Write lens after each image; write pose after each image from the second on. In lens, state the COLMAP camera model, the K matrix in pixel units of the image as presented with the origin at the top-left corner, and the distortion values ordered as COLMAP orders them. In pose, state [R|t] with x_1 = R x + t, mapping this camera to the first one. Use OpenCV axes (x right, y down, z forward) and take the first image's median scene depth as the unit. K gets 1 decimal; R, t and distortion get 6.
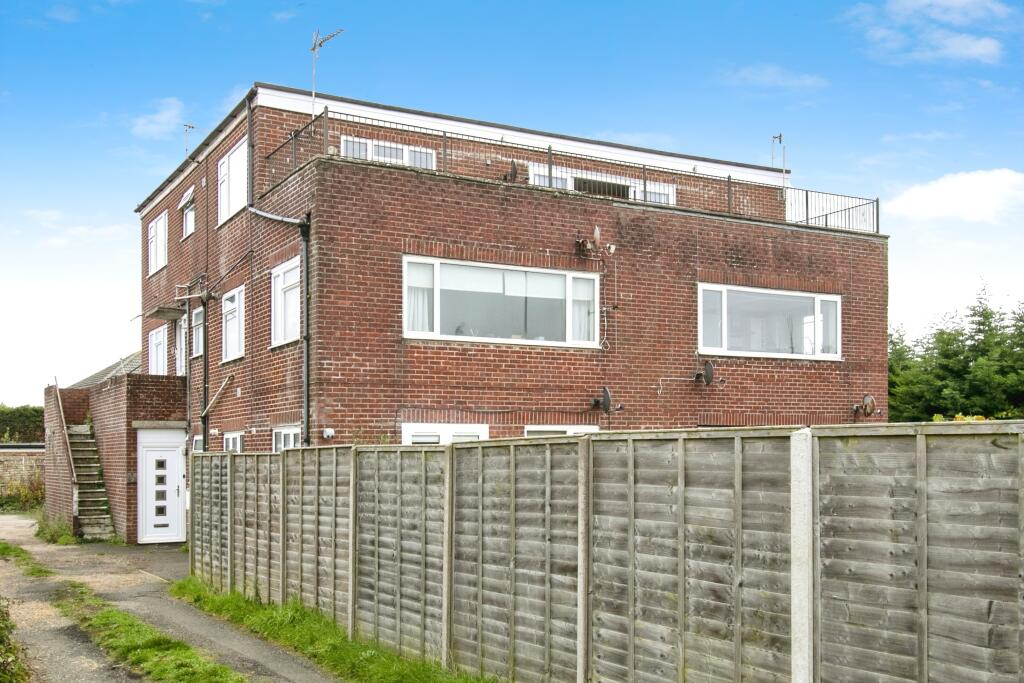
lens RADIAL K [[835.5, 0, 492.9], [0, 835.5, 380.9], [0, 0, 1]] dist [-0.031118, 0.013068]
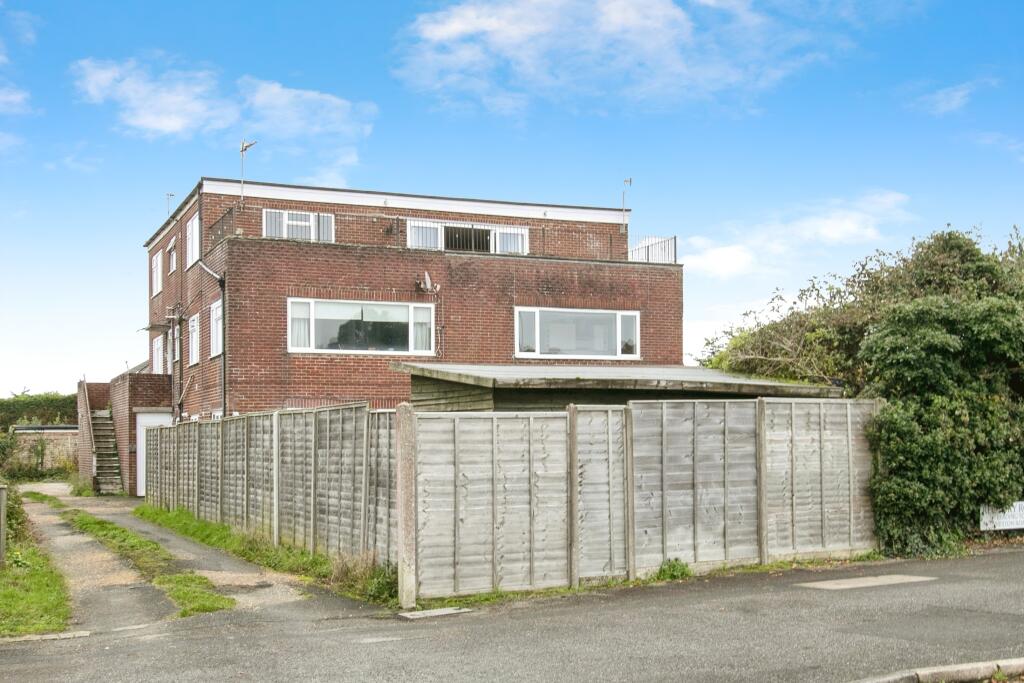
lens RADIAL K [[892.0, 0, 514.0], [0, 892.0, 347.3], [0, 0, 1]] dist [-0.036013, -0.020639]
pose [[0.997406, -0.010242, -0.071253, 0.347642], [0.009191, 0.999844, -0.015053, -0.026790], [0.071396, 0.014359, 0.997345, -0.485426]]
